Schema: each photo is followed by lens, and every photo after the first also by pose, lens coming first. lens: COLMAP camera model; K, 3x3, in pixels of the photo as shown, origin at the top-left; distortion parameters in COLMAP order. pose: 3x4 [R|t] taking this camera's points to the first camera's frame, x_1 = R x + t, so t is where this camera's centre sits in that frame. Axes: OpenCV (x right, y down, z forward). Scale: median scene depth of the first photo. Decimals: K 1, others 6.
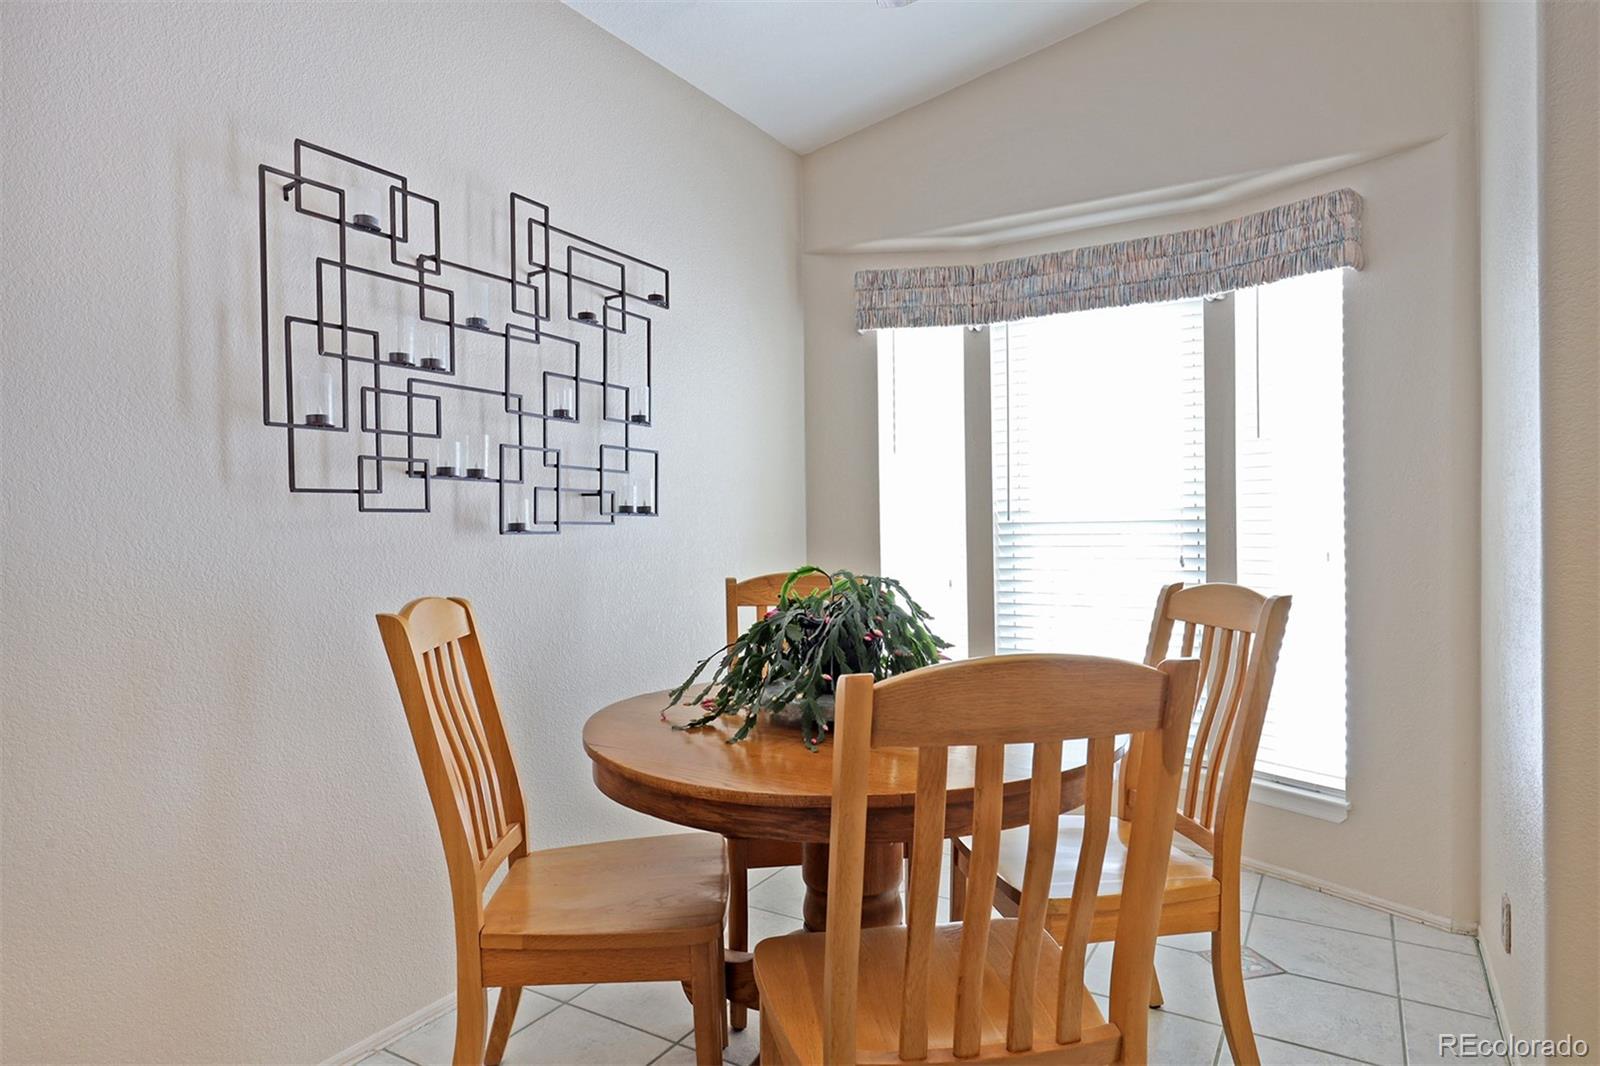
lens RADIAL K [[910.8, 0, 795.2], [0, 910.8, 527.4], [0, 0, 1]] dist [-0.000341, 0.000177]
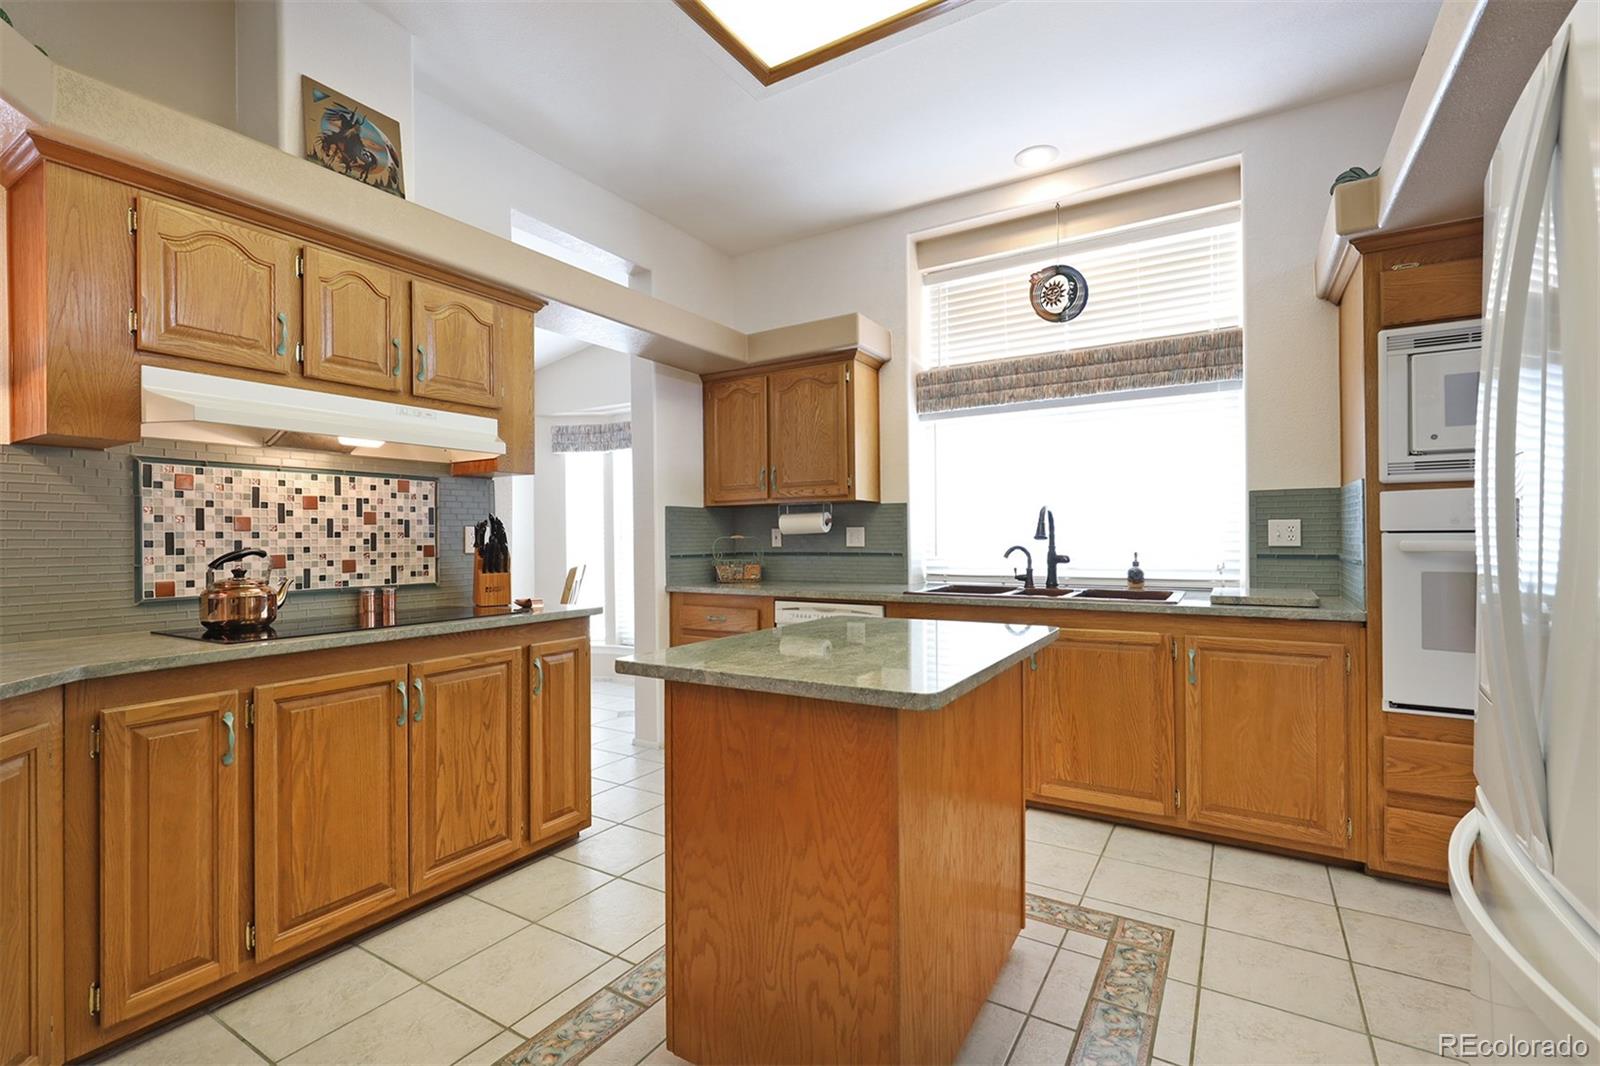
lens RADIAL K [[721.9, 0, 795.6], [0, 721.9, 534.0], [0, 0, 1]] dist [-0.001212, 0.000008]
pose [[0.999967, -0.000082, -0.008074, 0.997156], [-0.000049, 0.999870, -0.016112, 0.006549], [0.008074, 0.016112, 0.999838, -1.066595]]
